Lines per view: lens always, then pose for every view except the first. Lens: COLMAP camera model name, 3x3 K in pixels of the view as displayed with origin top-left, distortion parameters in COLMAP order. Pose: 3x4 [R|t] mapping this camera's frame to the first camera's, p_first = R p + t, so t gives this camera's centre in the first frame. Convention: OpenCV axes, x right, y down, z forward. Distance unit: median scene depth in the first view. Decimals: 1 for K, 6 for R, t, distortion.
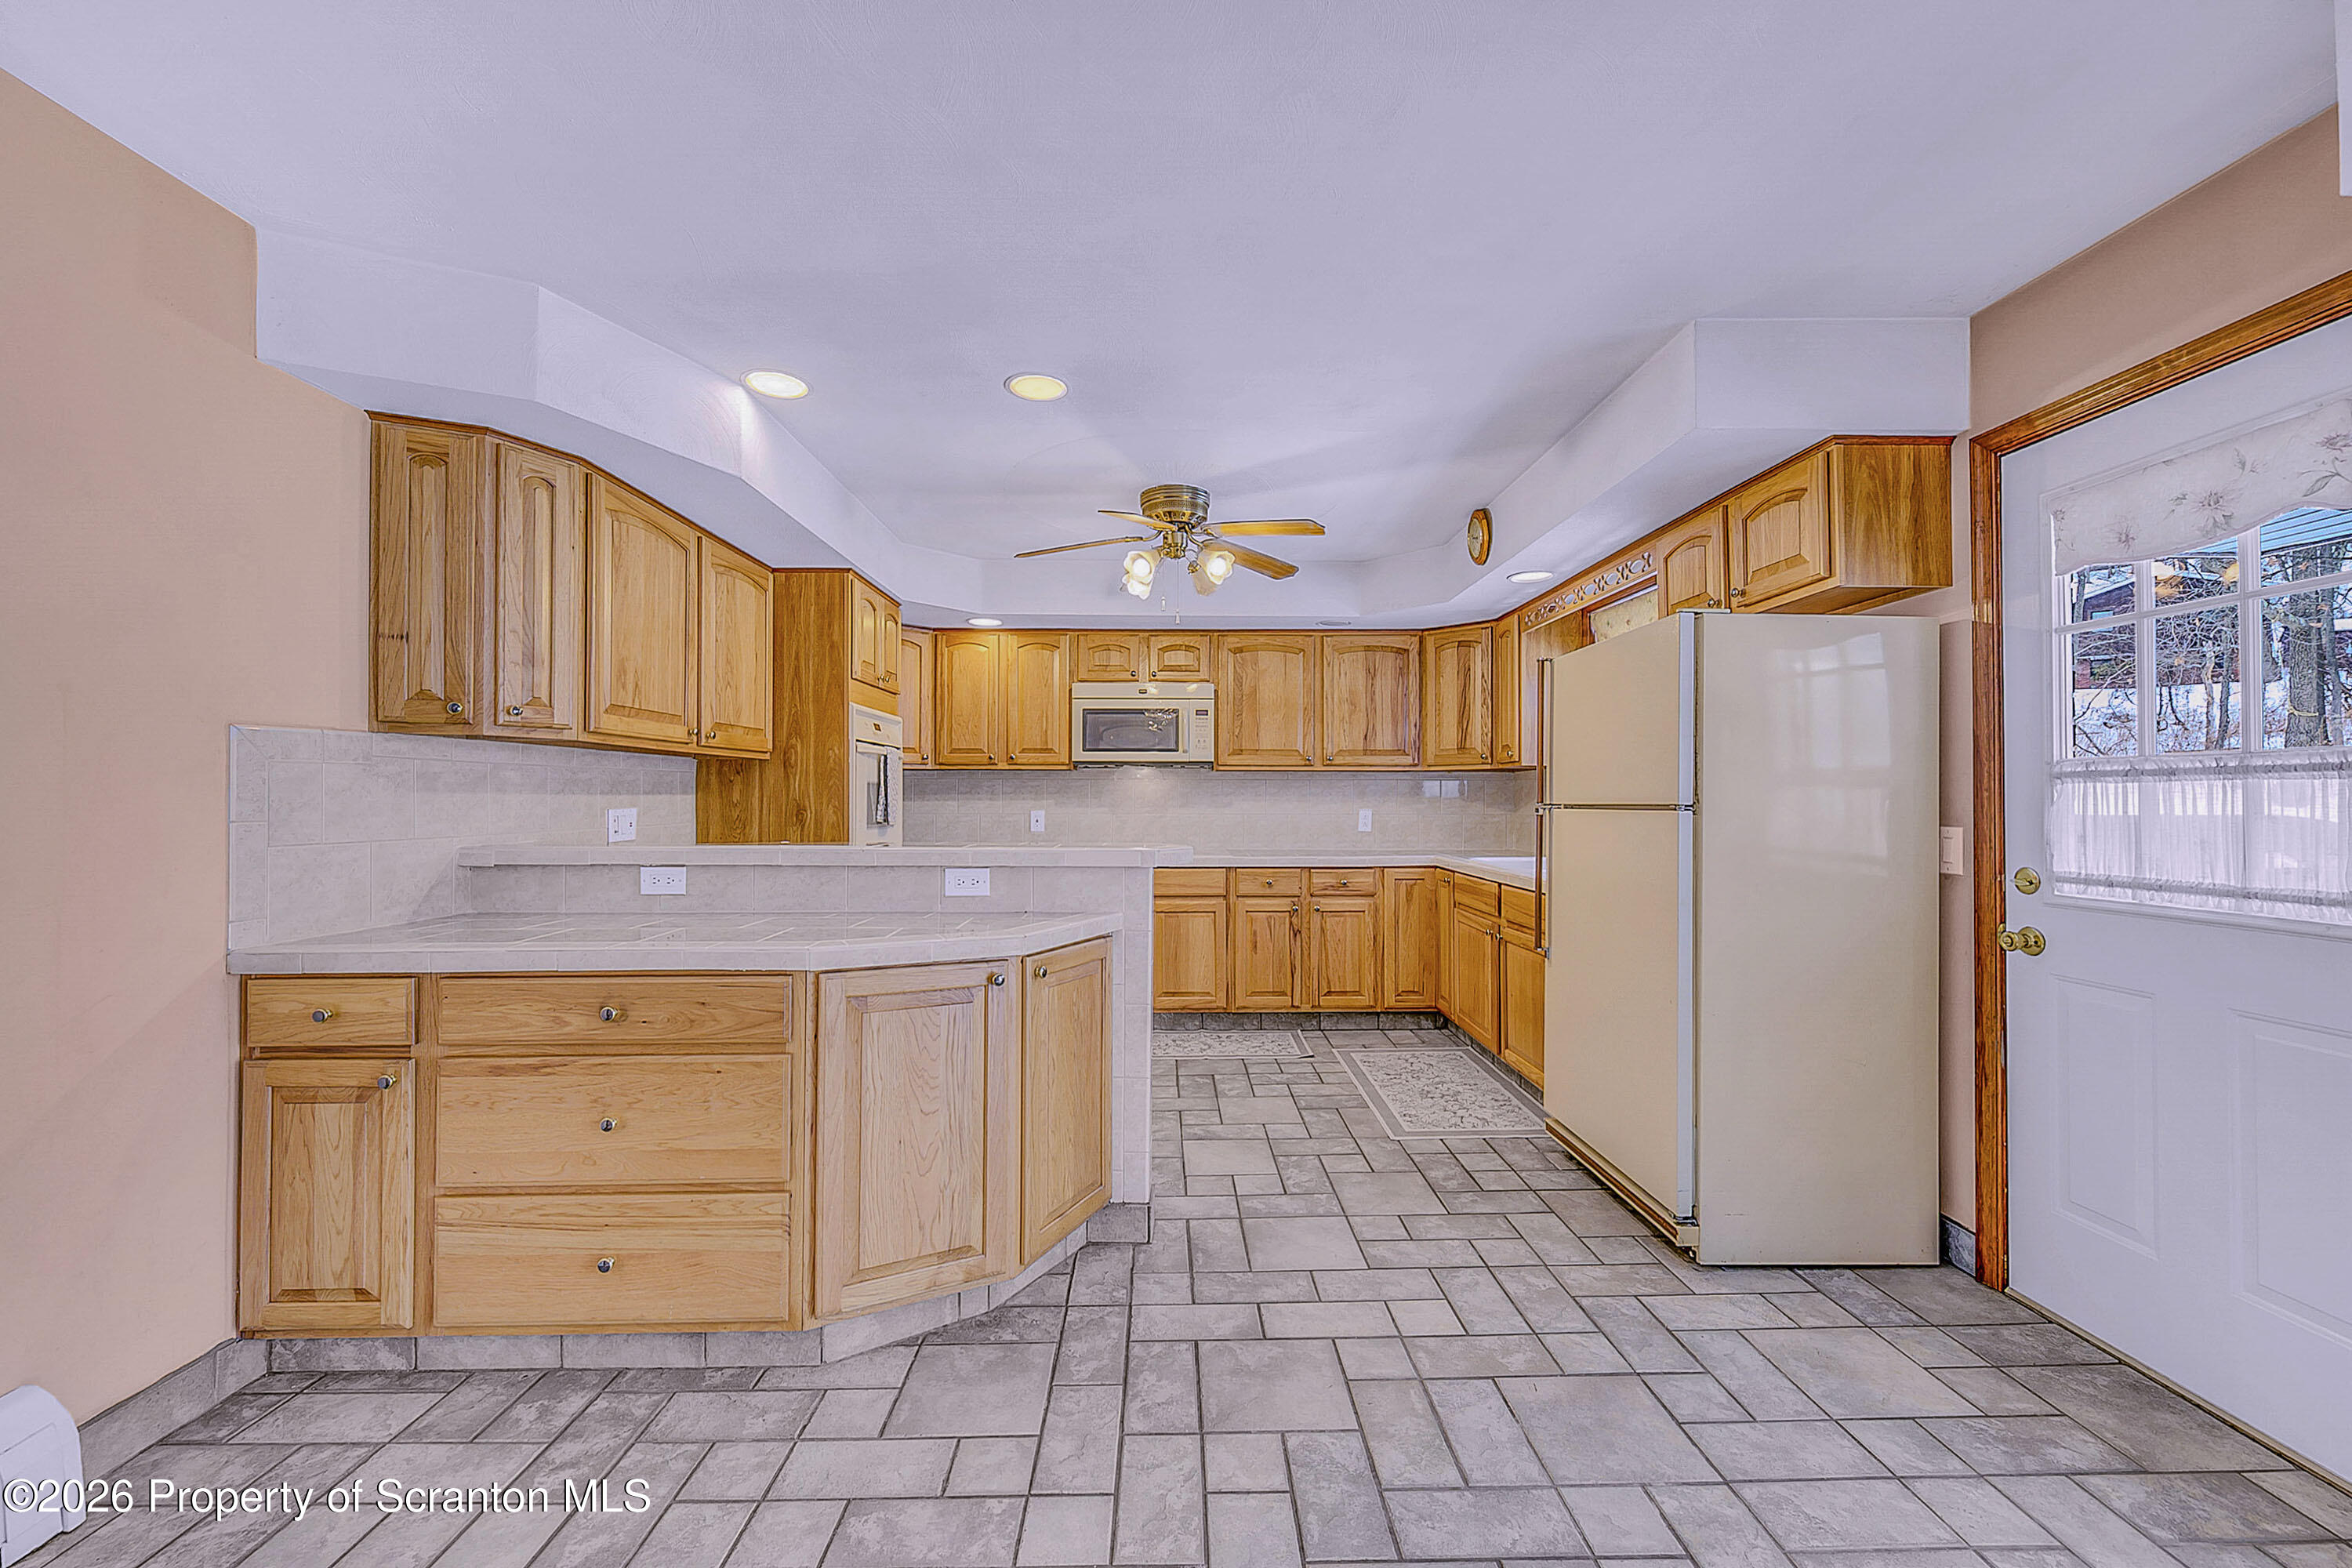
lens RADIAL K [[930.4, 0, 1198.1], [0, 930.4, 785.3], [0, 0, 1]] dist [-0.003867, 0.000992]
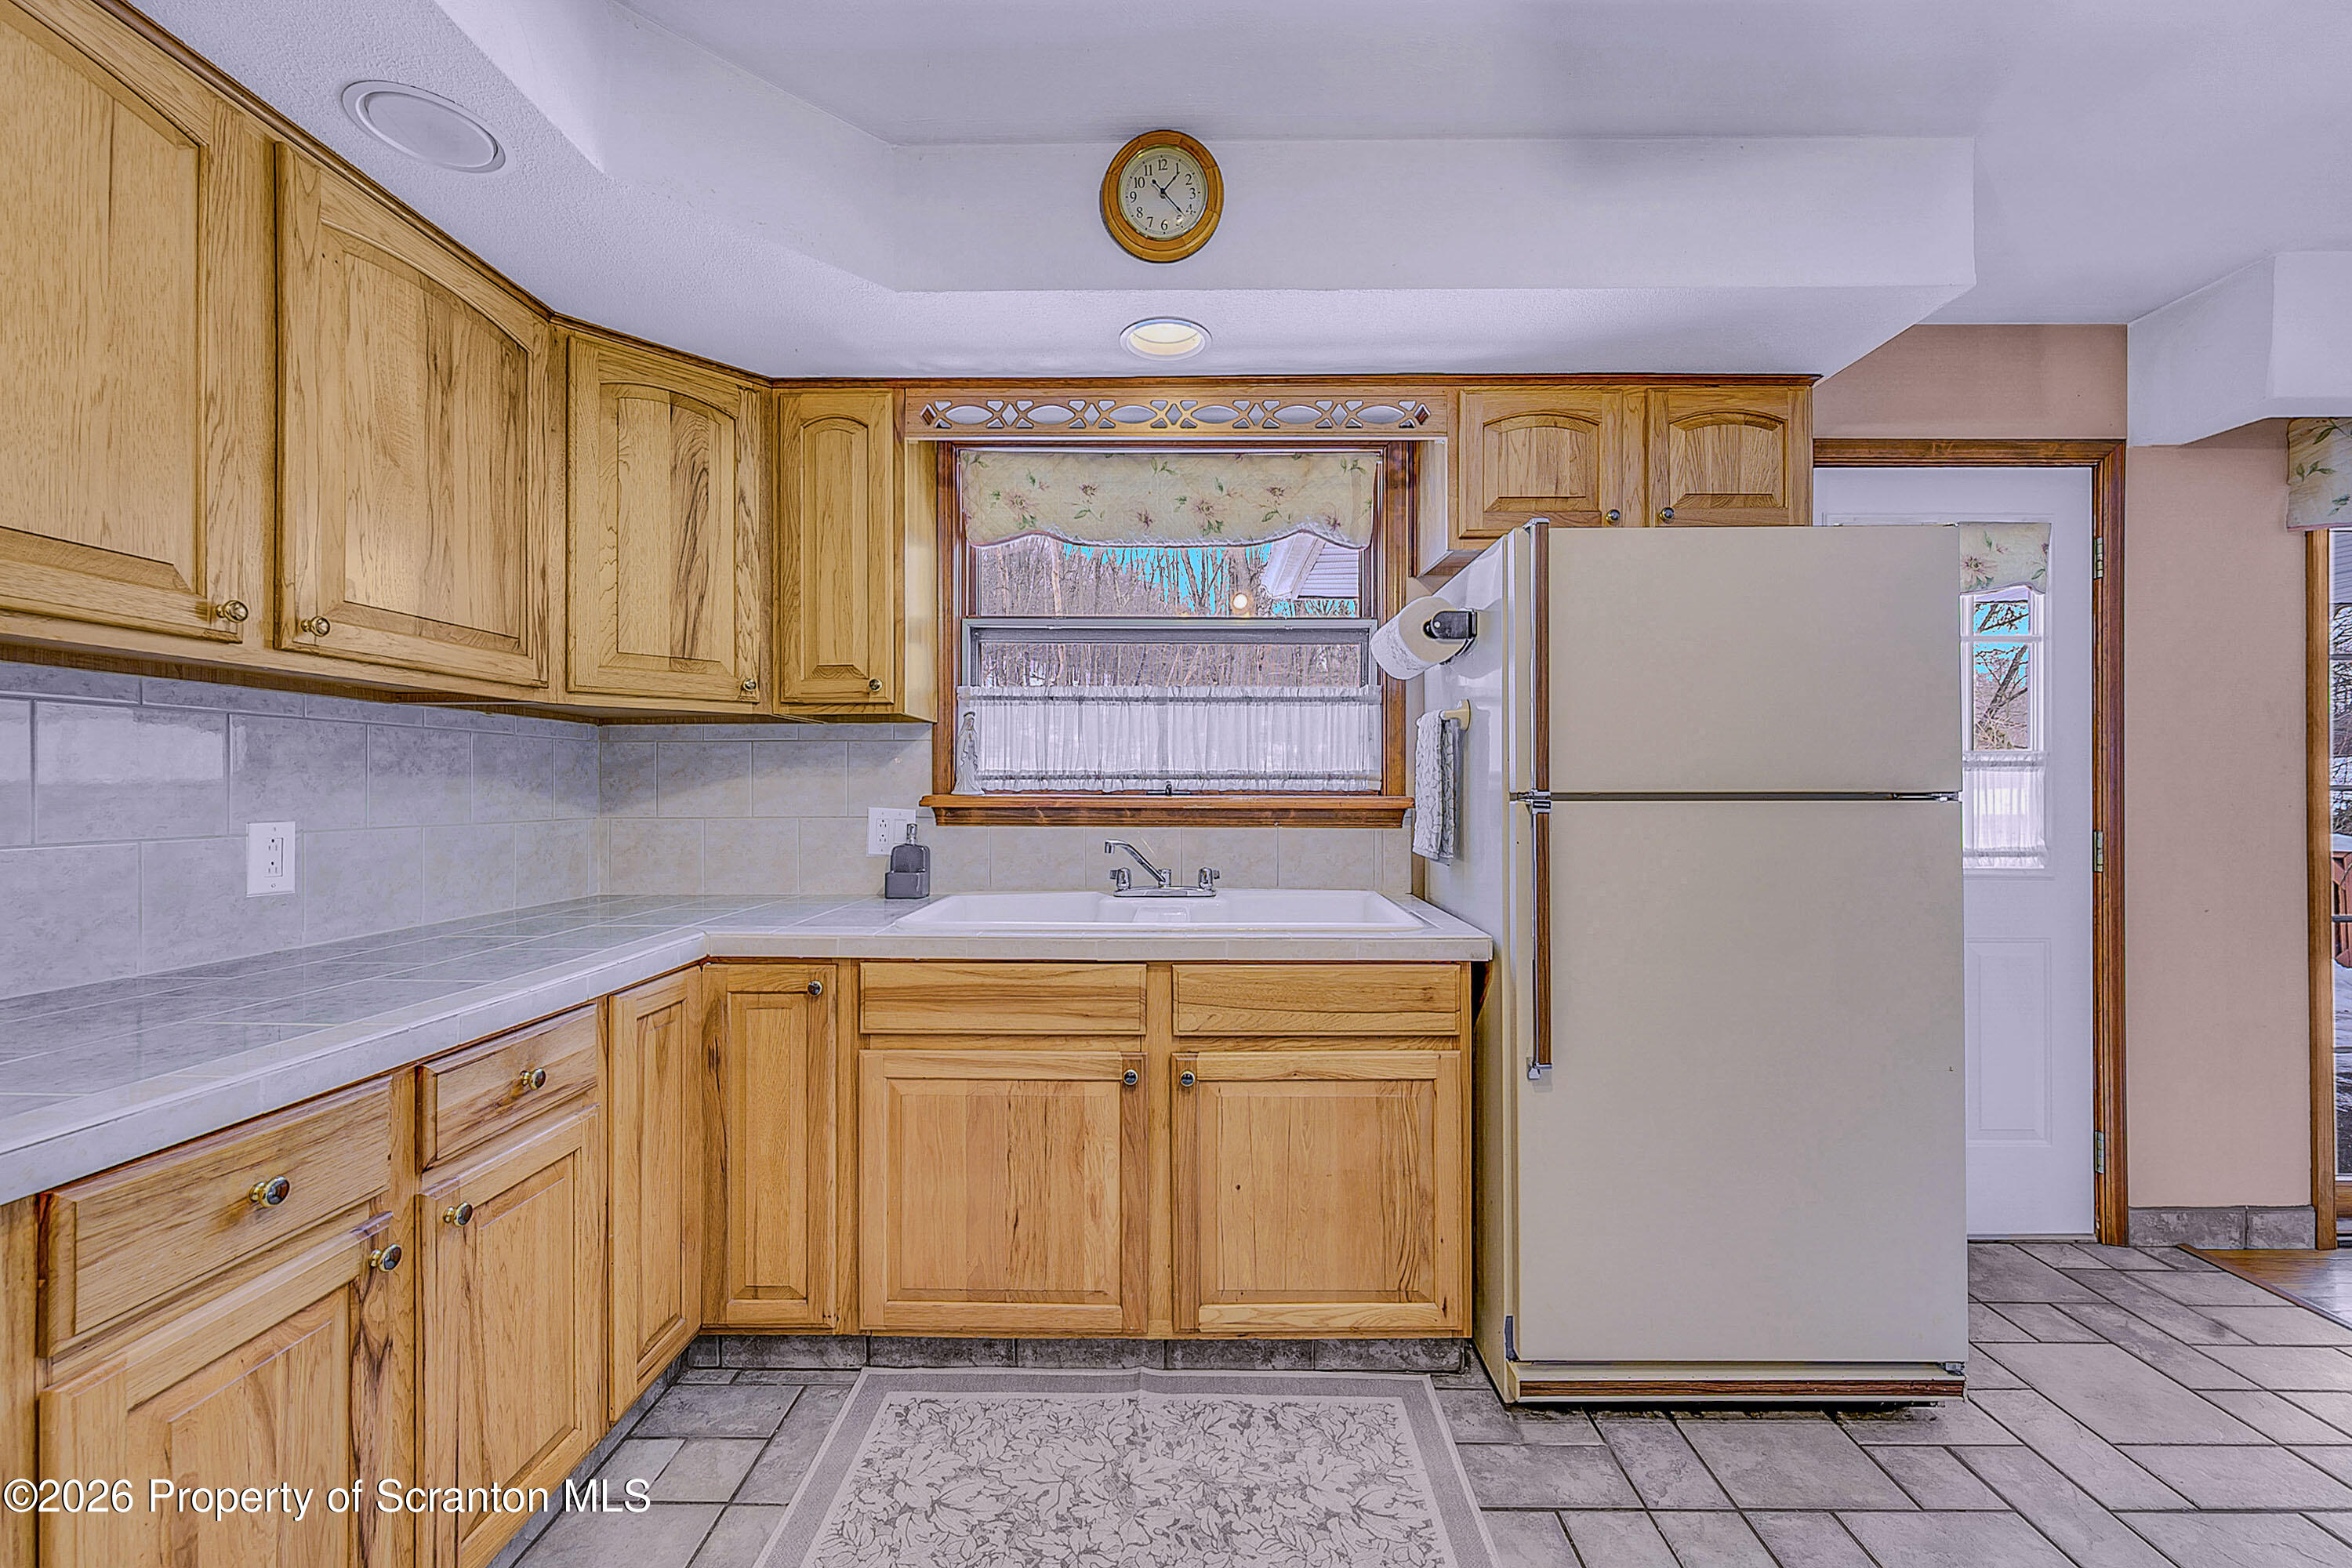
lens RADIAL K [[930.4, 0, 1197.8], [0, 930.4, 787.2], [0, 0, 1]] dist [-0.003867, 0.000992]
pose [[0.043728, 0.001843, 0.999042, -0.220634], [-0.015030, 0.999886, -0.001186, 0.026393], [-0.998930, -0.014963, 0.043751, 1.494116]]
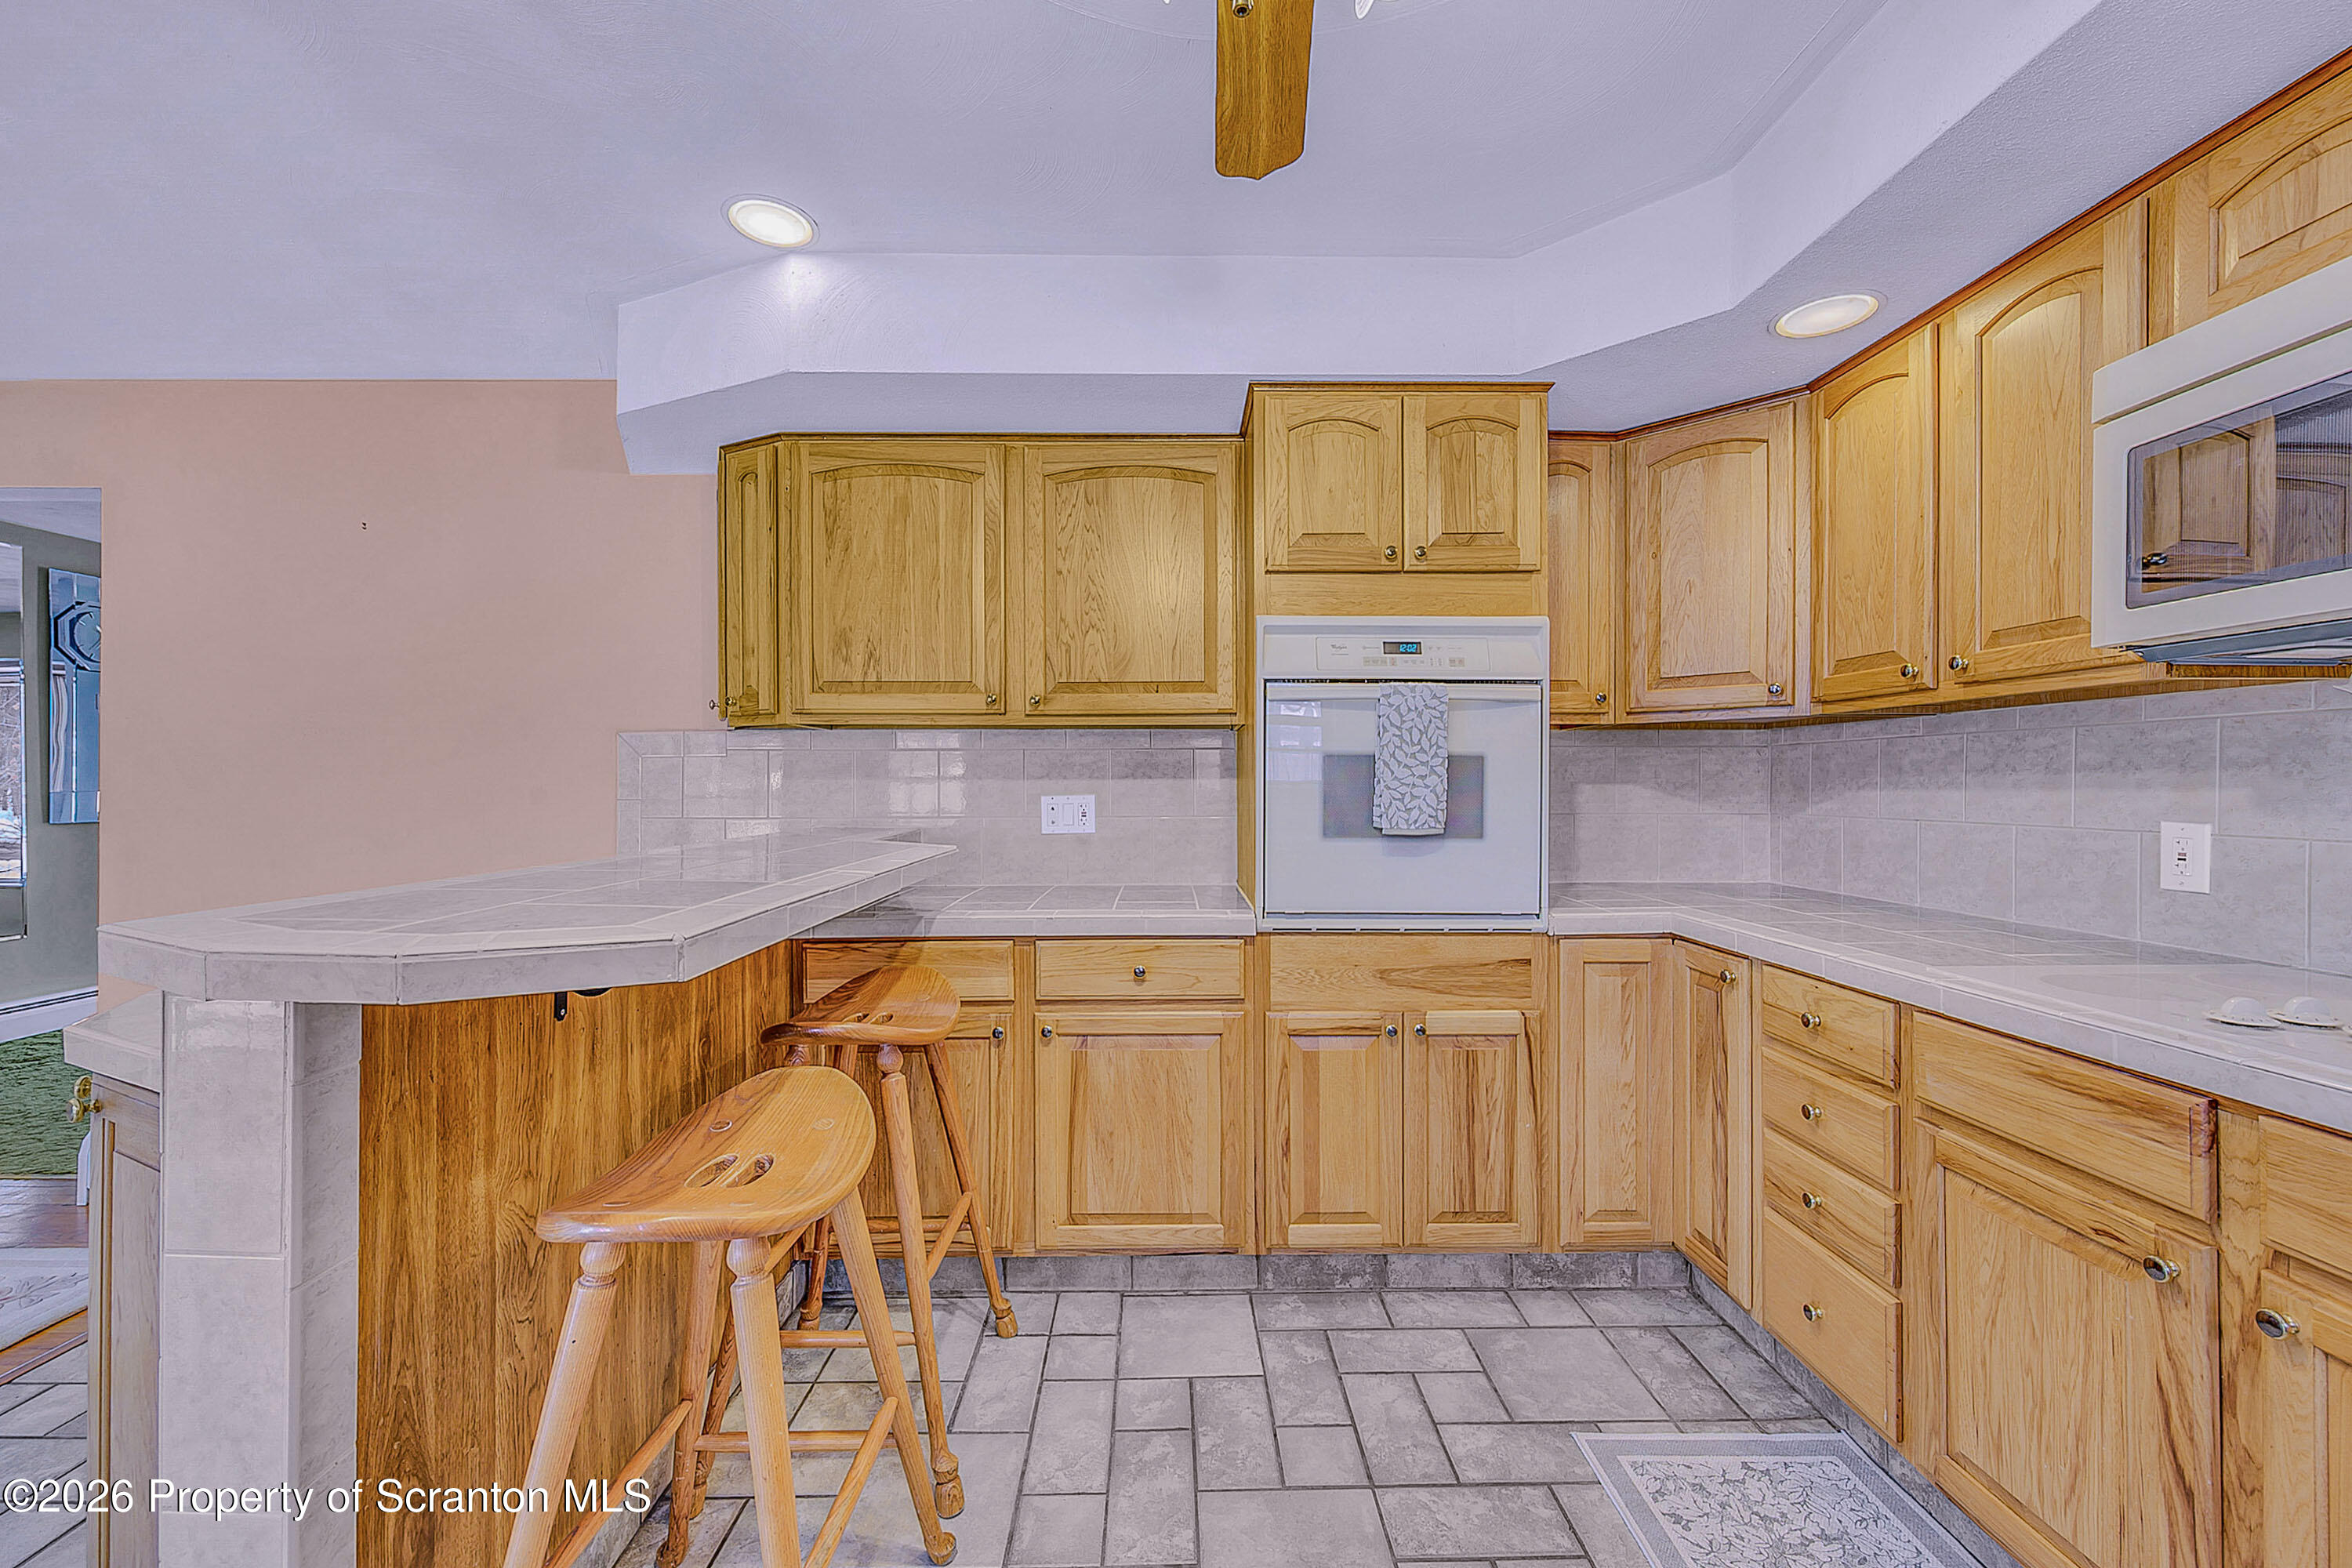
lens RADIAL K [[930.4, 0, 1173.5], [0, 930.4, 784.1], [0, 0, 1]] dist [-0.003867, 0.000992]
pose [[-0.016957, -0.001125, -0.999856, 0.305227], [0.014685, 0.999891, -0.001374, 0.022192], [0.999748, -0.014706, -0.016939, 1.447038]]
